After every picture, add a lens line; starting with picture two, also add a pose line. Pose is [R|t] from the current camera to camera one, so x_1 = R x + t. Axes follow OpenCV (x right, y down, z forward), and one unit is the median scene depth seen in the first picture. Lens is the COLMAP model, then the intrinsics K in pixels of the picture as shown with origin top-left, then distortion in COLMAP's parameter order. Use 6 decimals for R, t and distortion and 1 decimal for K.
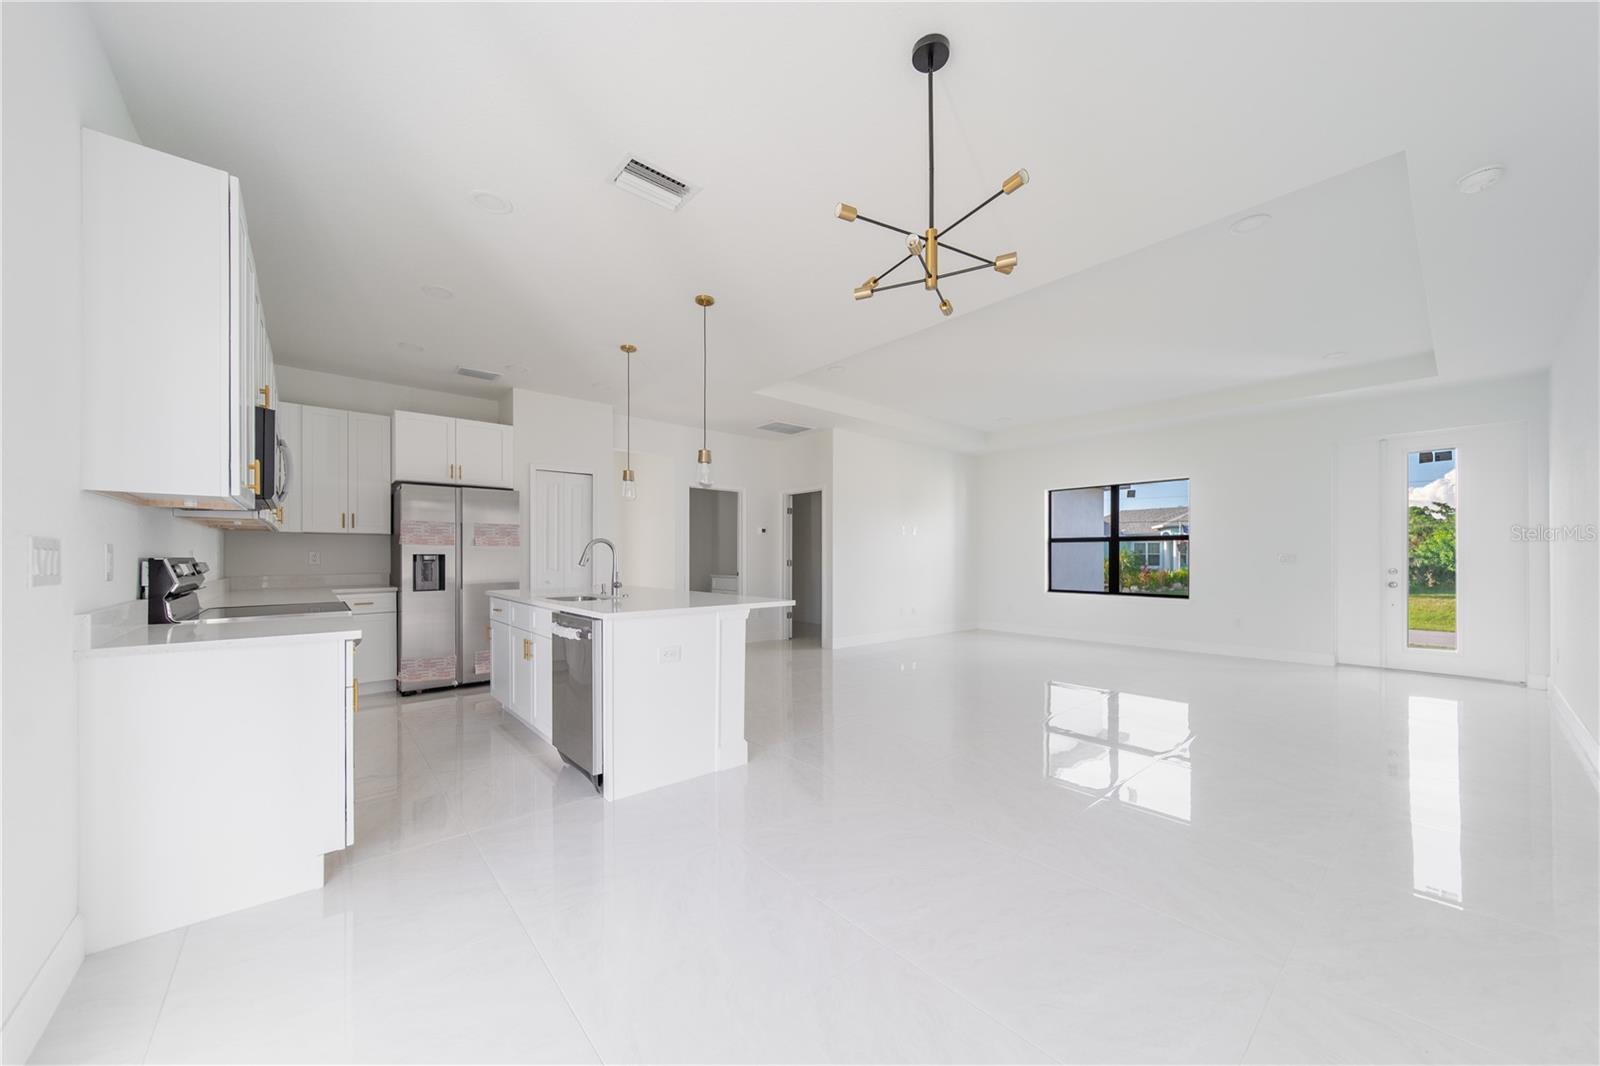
lens RADIAL K [[565.5, 0, 791.5], [0, 565.5, 556.2], [0, 0, 1]] dist [0.007820, 0.000062]
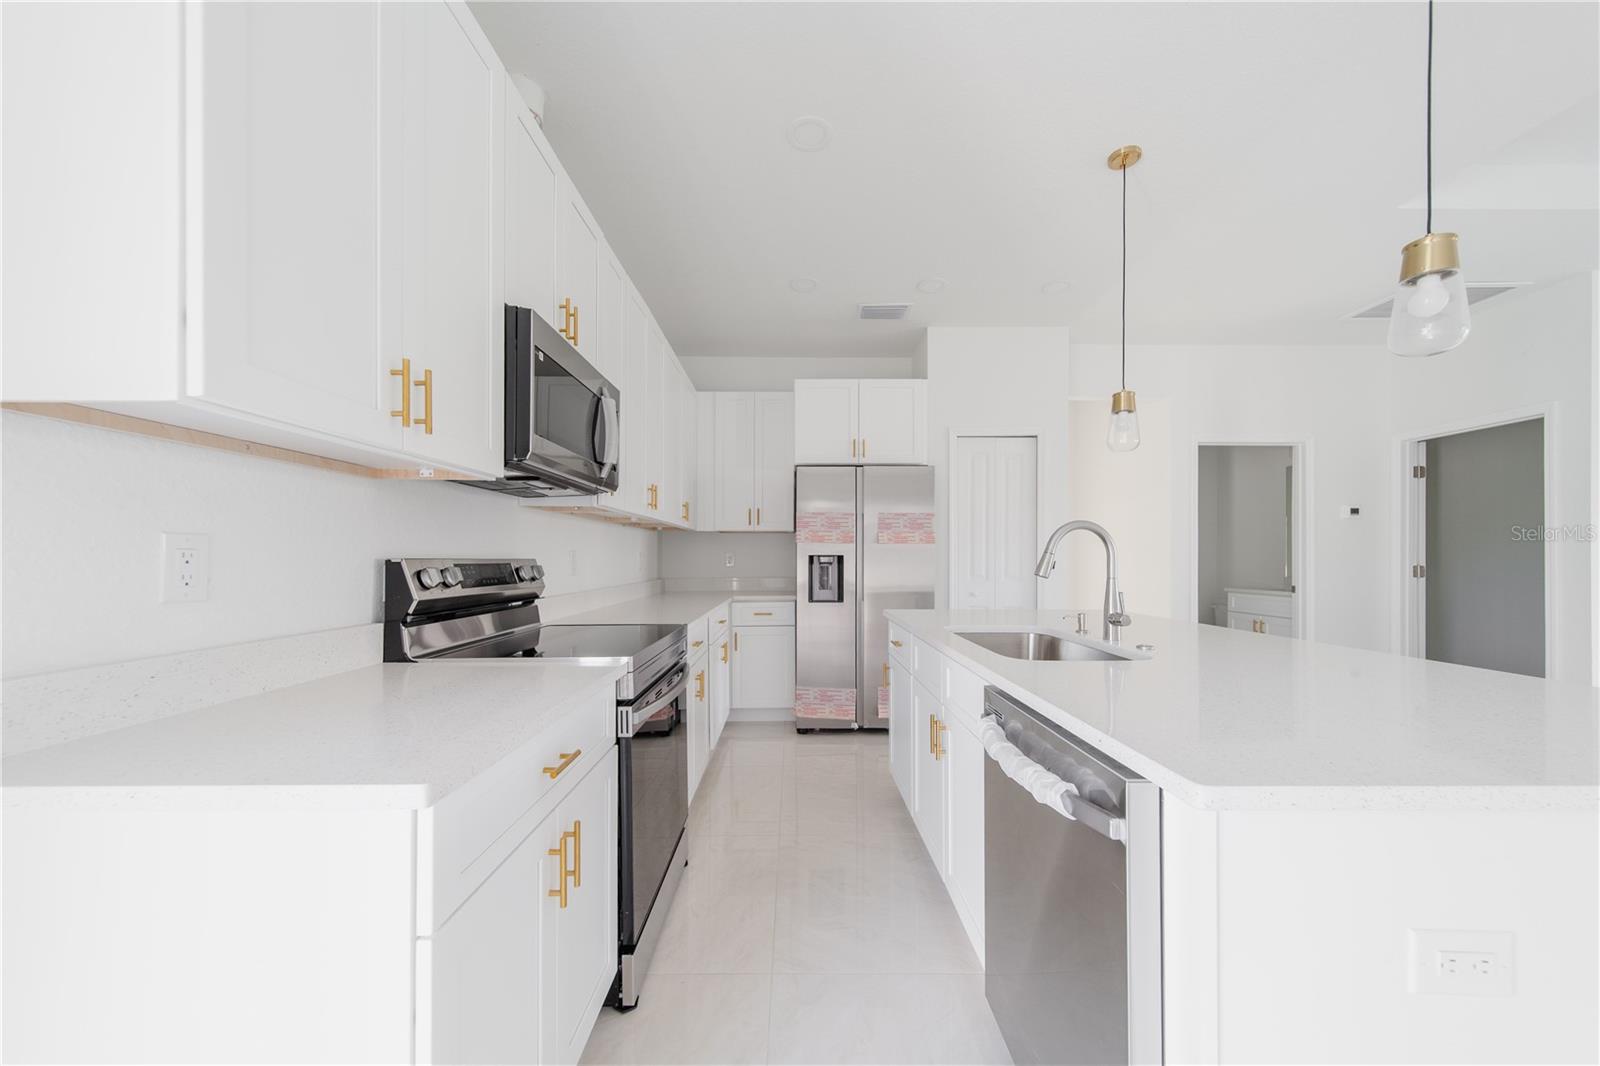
lens RADIAL K [[565.5, 0, 791.5], [0, 565.5, 556.2], [0, 0, 1]] dist [0.007820, 0.000062]
pose [[0.755436, -0.000645, -0.655222, -0.166065], [-0.001447, 0.999995, -0.002653, 0.000256], [0.655221, 0.002952, 0.755432, 0.381647]]
